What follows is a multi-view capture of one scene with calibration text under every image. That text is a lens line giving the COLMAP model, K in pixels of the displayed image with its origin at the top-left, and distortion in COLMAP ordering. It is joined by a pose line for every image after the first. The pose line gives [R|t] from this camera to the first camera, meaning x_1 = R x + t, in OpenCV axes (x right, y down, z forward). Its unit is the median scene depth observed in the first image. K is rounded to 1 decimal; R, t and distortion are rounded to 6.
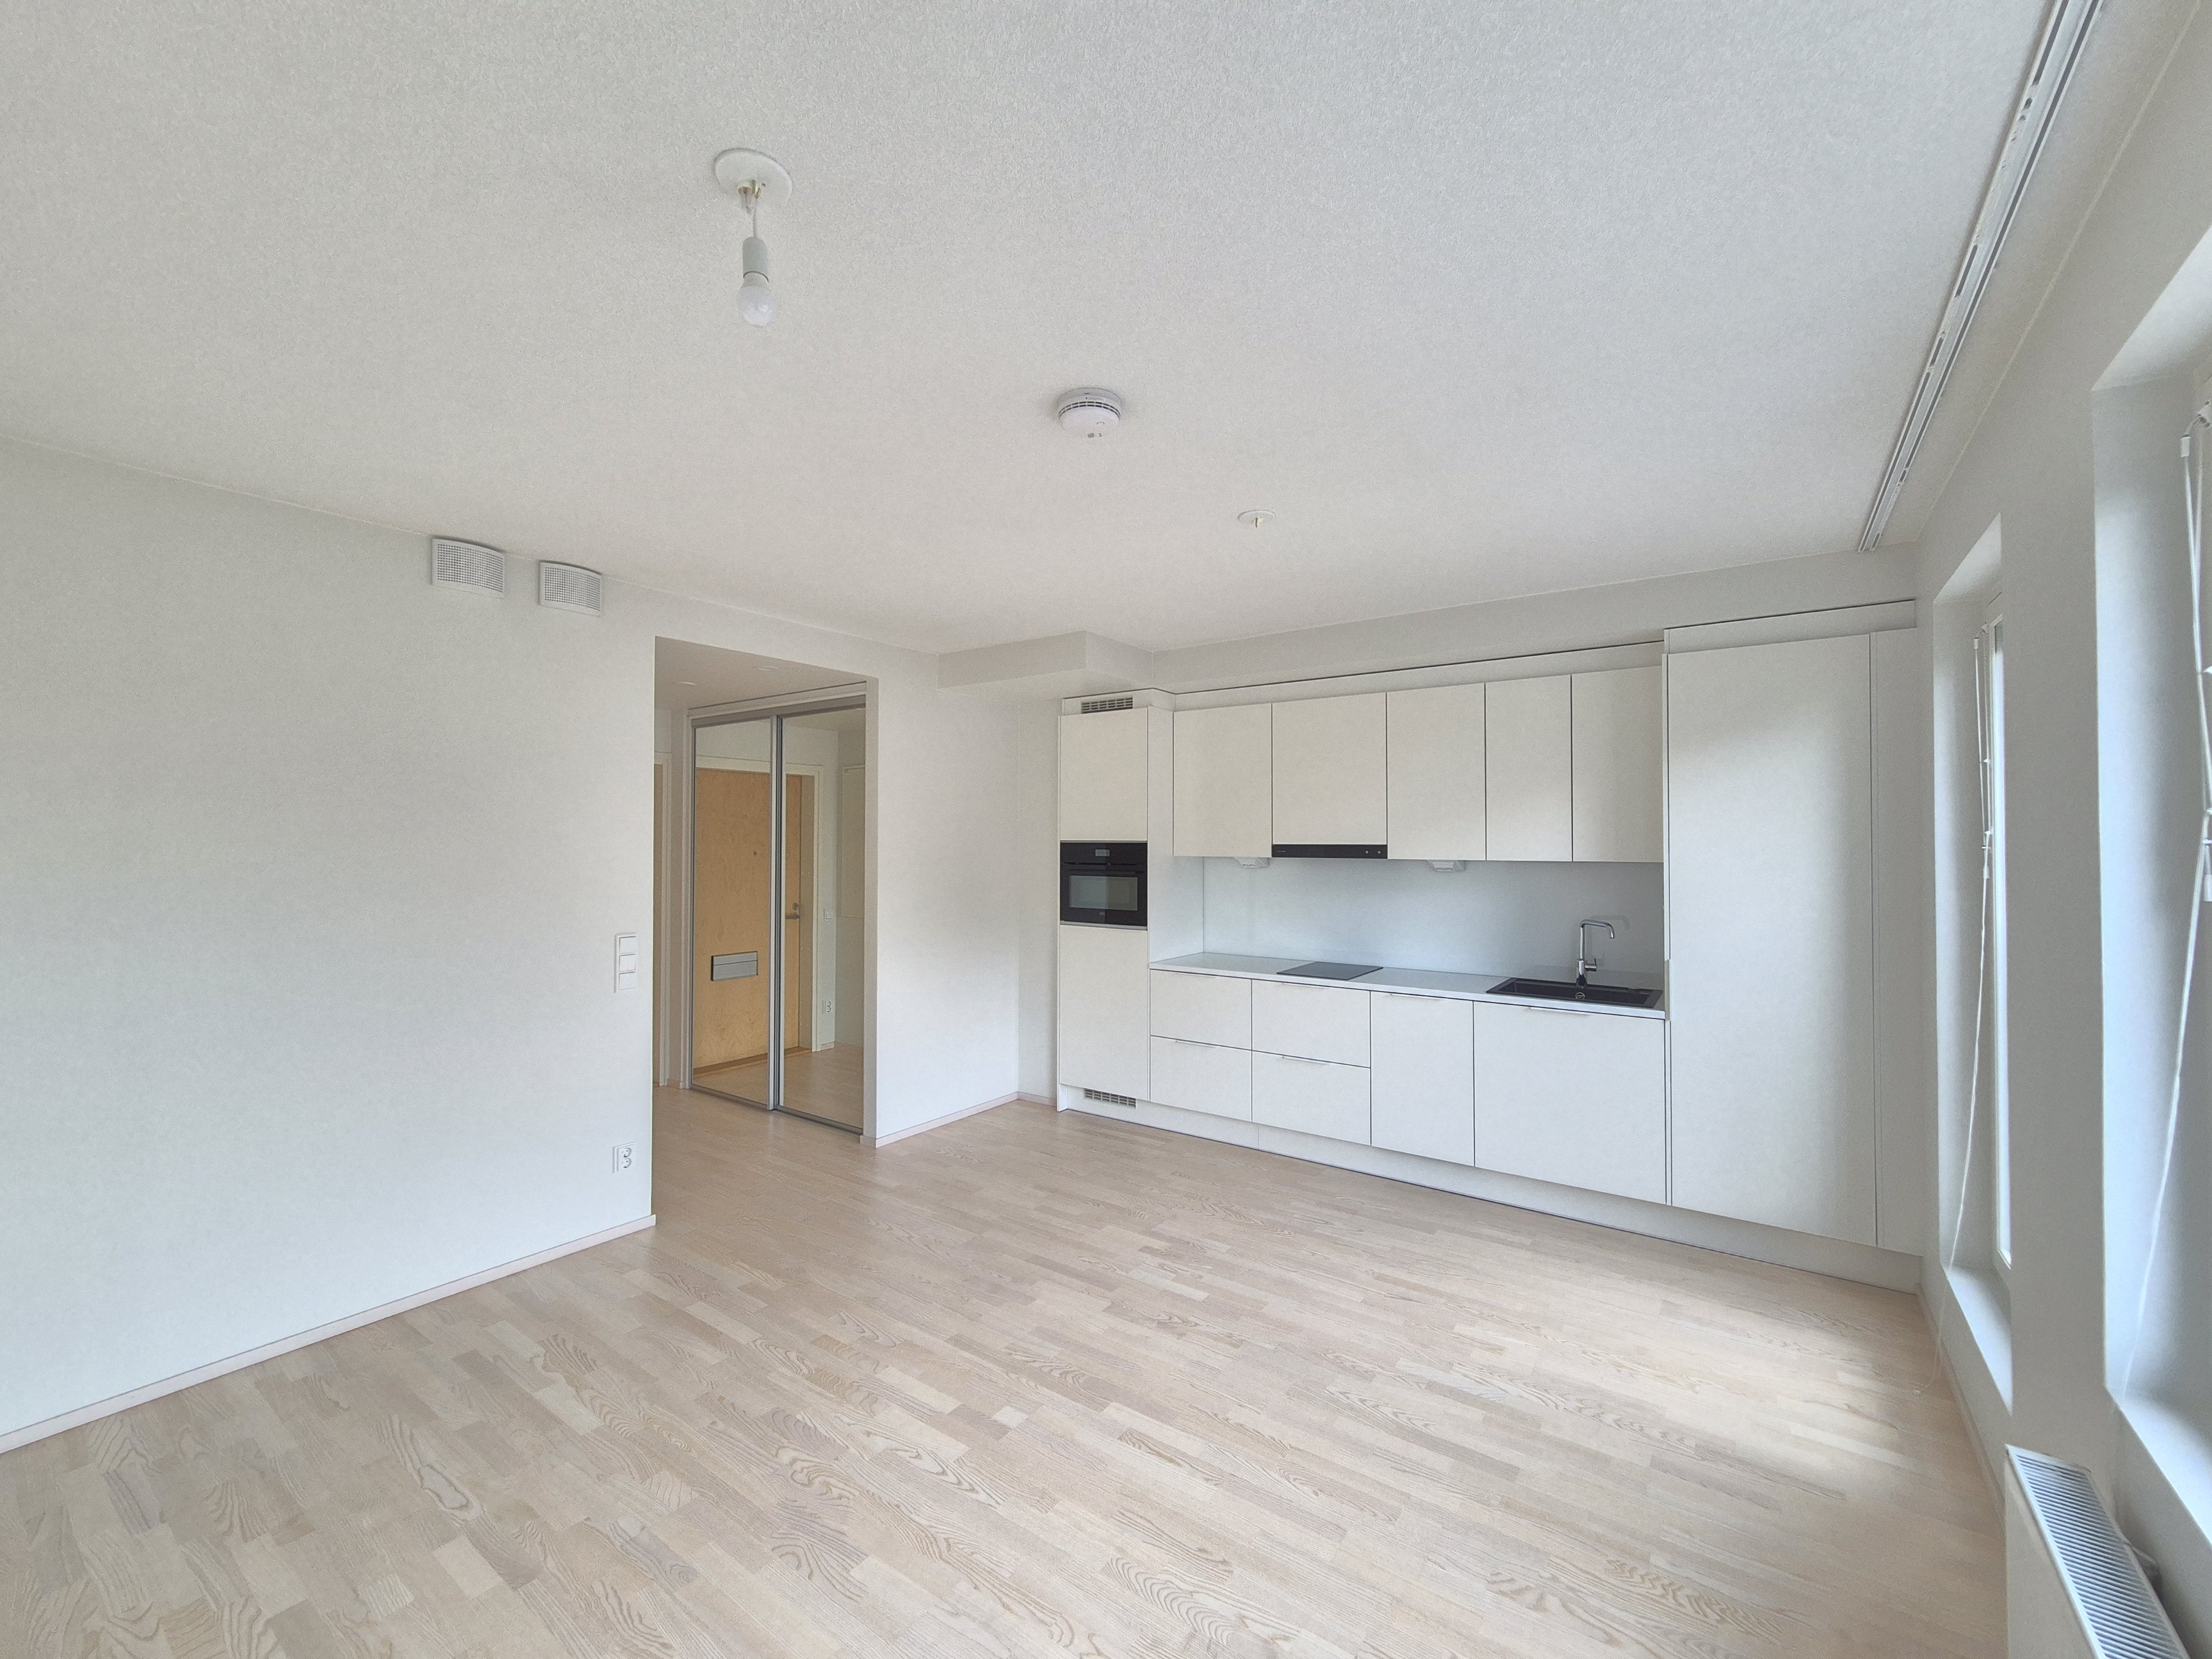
lens RADIAL K [[903.6, 0, 1091.7], [0, 903.6, 829.6], [0, 0, 1]] dist [-0.000308, -0.000155]
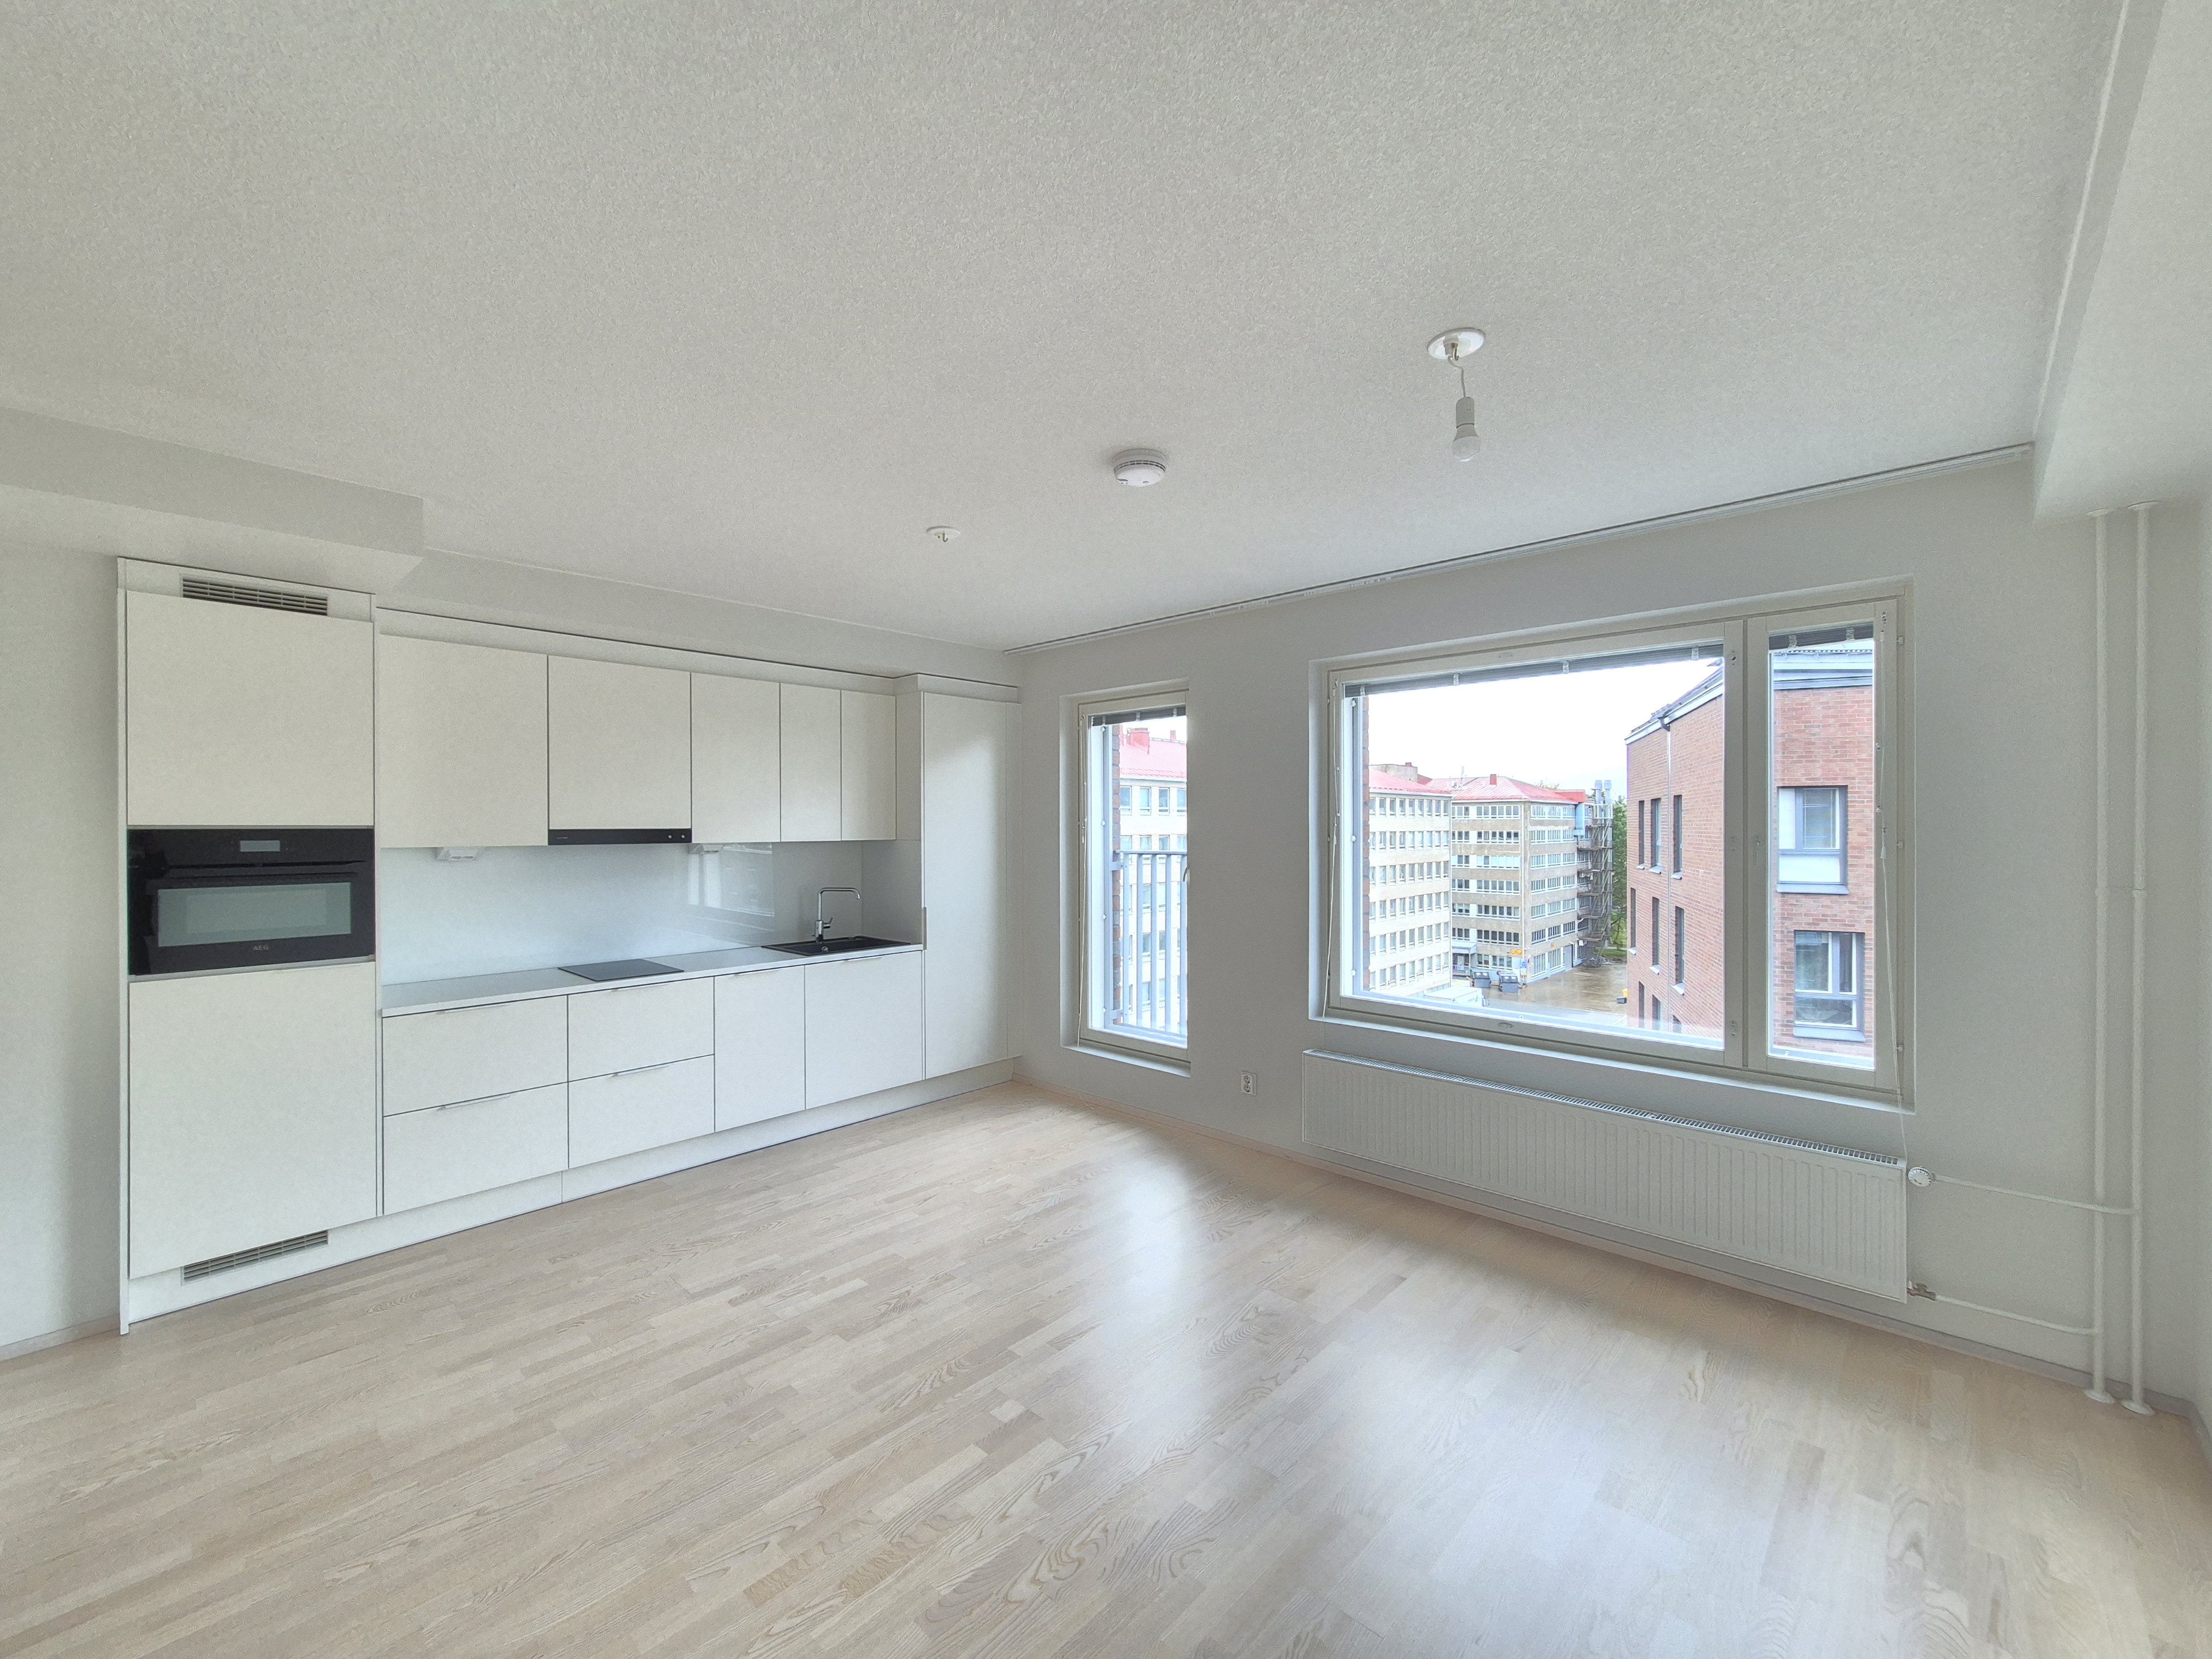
lens RADIAL K [[903.6, 0, 1096.4], [0, 903.6, 827.4], [0, 0, 1]] dist [-0.000308, -0.000155]
pose [[0.126558, -0.006130, 0.991940, -0.627073], [-0.012803, 0.999888, 0.007812, 0.002292], [-0.991877, -0.013689, 0.126465, 0.469422]]
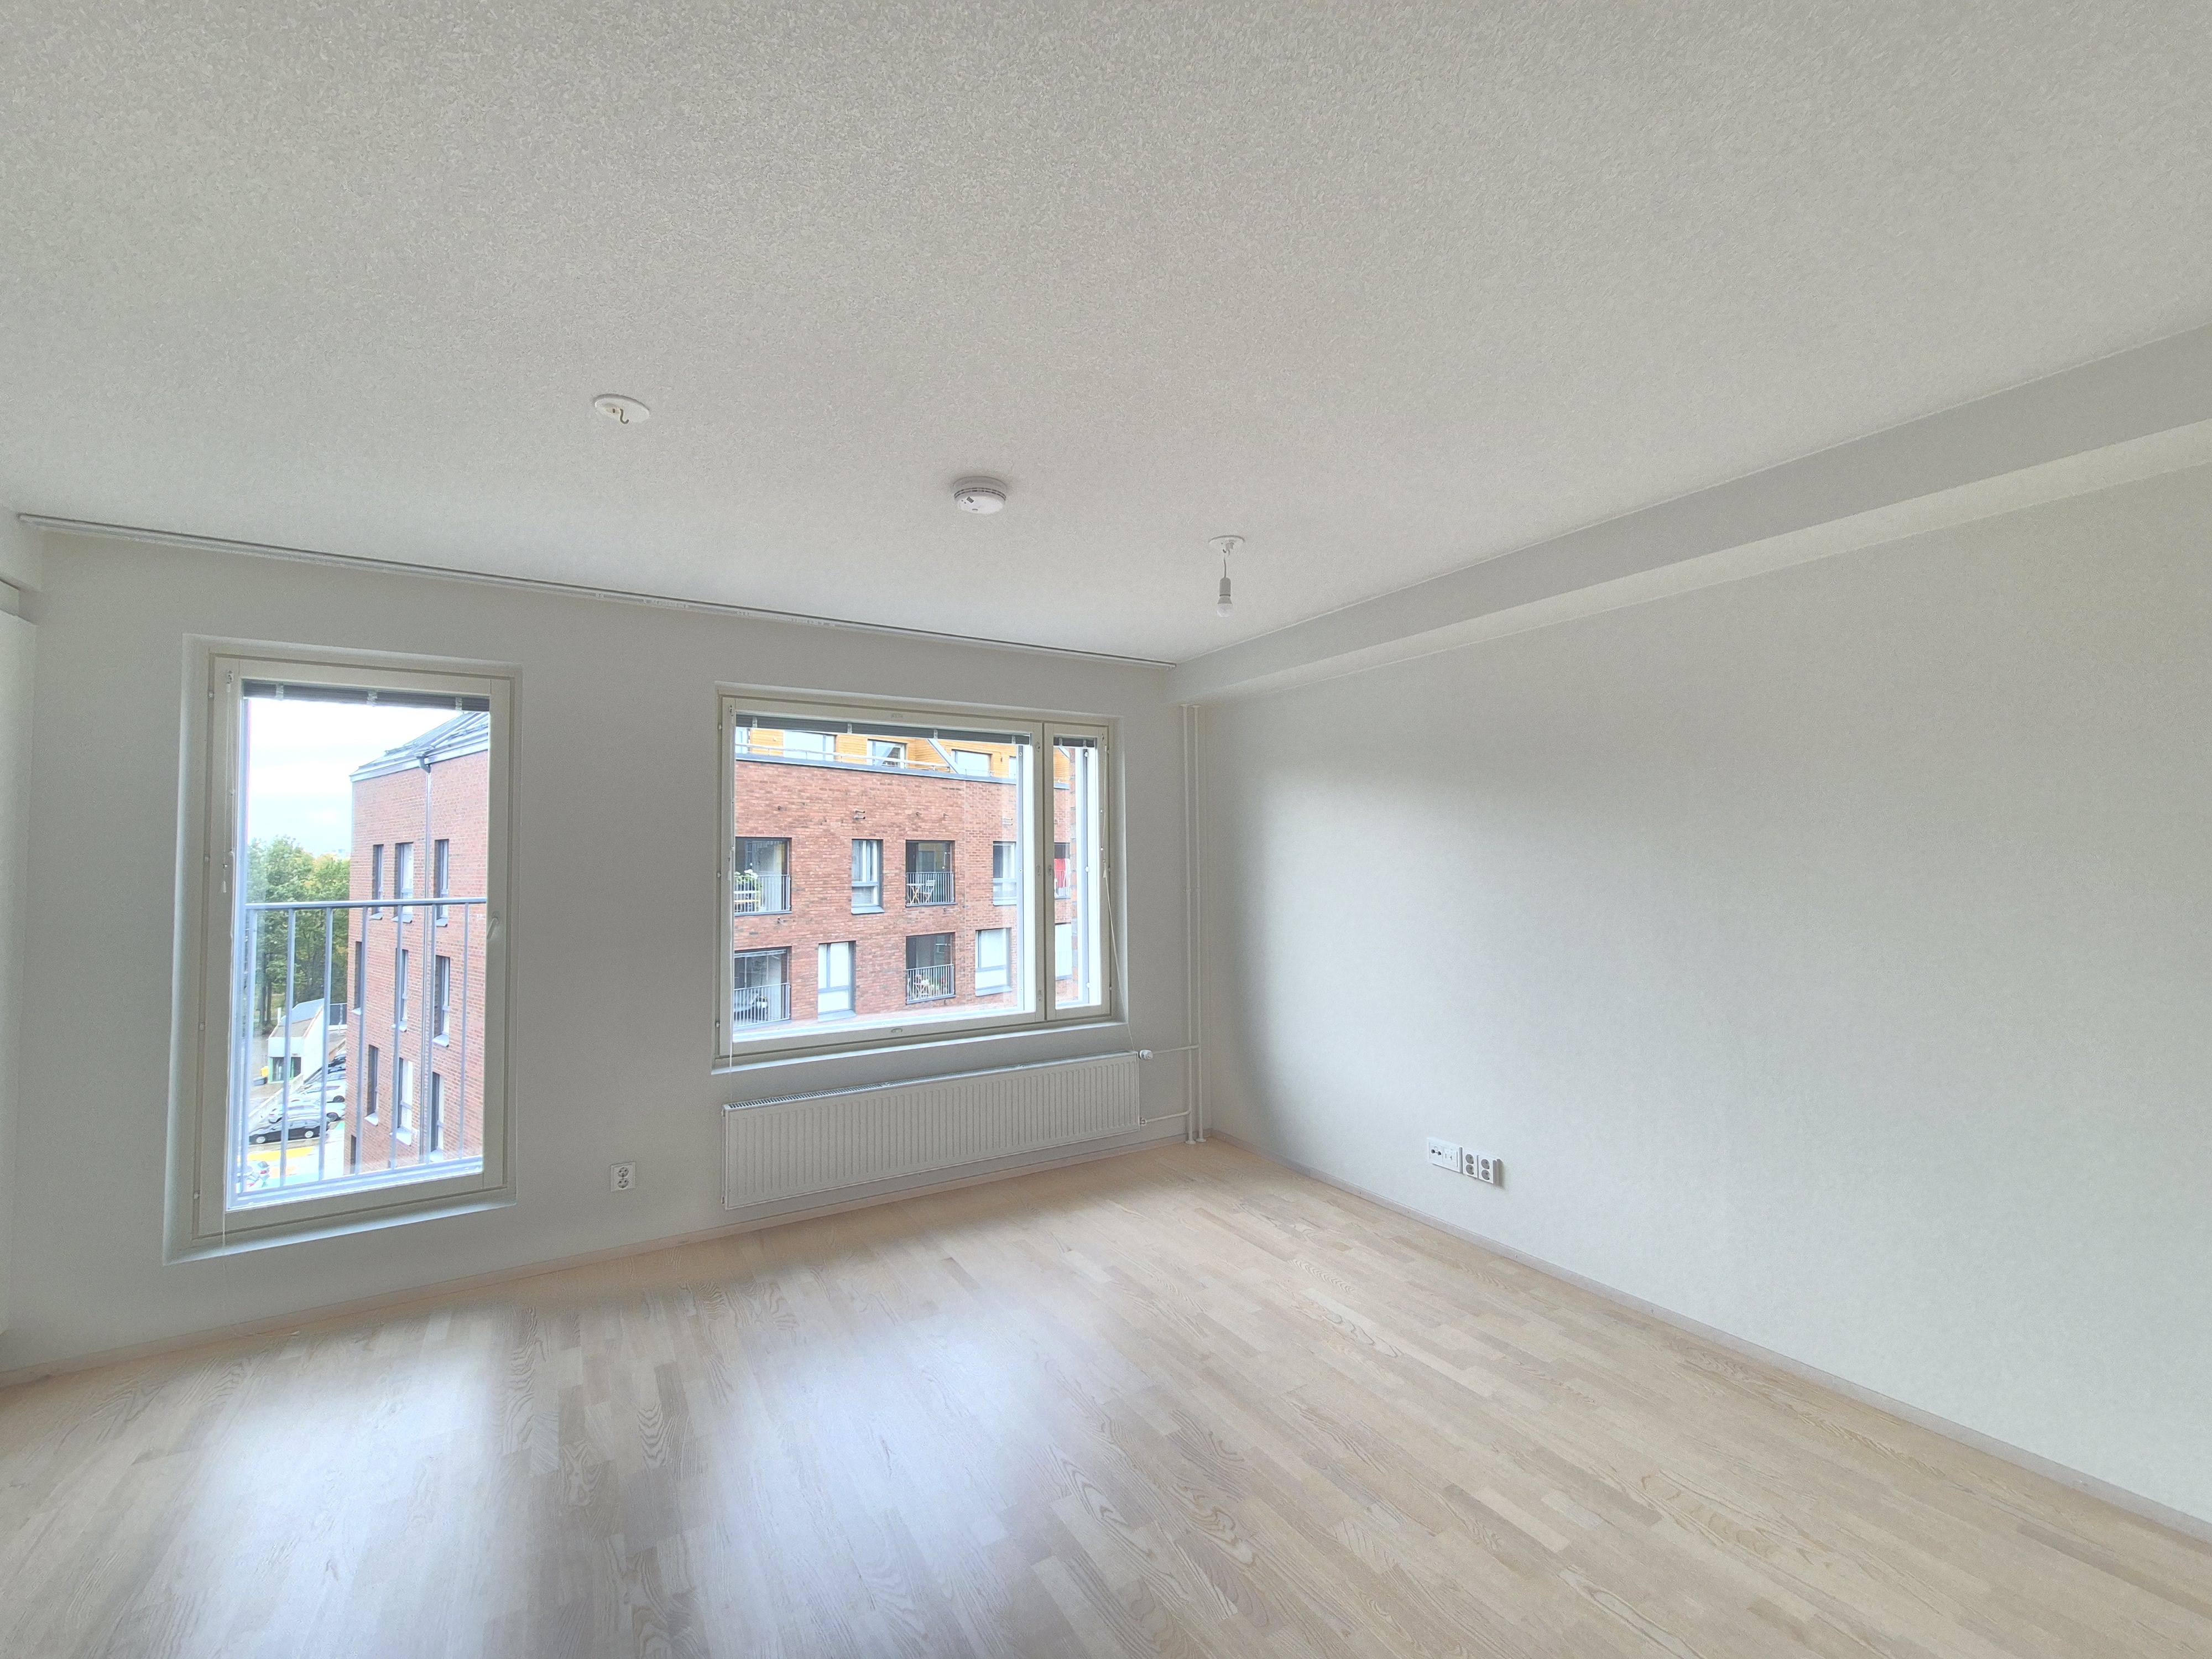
lens RADIAL K [[903.6, 0, 1088.7], [0, 903.6, 832.7], [0, 0, 1]] dist [-0.000308, -0.000155]
pose [[-0.918282, 0.021050, 0.395366, -0.312889], [0.003276, 0.998955, -0.045578, 0.019700], [-0.395912, -0.040558, -0.917392, 1.053339]]
